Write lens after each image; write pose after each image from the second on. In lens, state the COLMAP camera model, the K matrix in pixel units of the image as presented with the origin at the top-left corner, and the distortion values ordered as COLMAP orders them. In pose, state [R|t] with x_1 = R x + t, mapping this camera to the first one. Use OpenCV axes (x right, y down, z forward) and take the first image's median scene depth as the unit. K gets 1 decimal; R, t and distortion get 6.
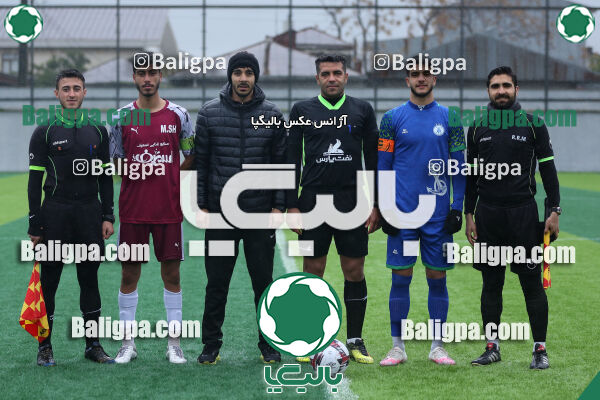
lens RADIAL K [[1584.2, 0, 304.4], [0, 1584.2, 201.6], [0, 0, 1]] dist [-0.134988, 0.000000]
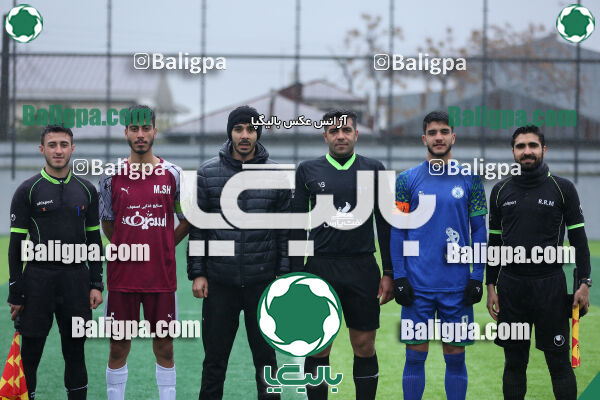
lens RADIAL K [[2028.0, 0, 297.5], [0, 2028.0, 200.3], [0, 0, 1]] dist [-0.120565, 0.000000]
pose [[0.999959, 0.009085, 0.000091, -0.008046], [-0.009073, 0.999033, -0.043020, 0.010149], [-0.000482, 0.043017, 0.999074, -0.170965]]
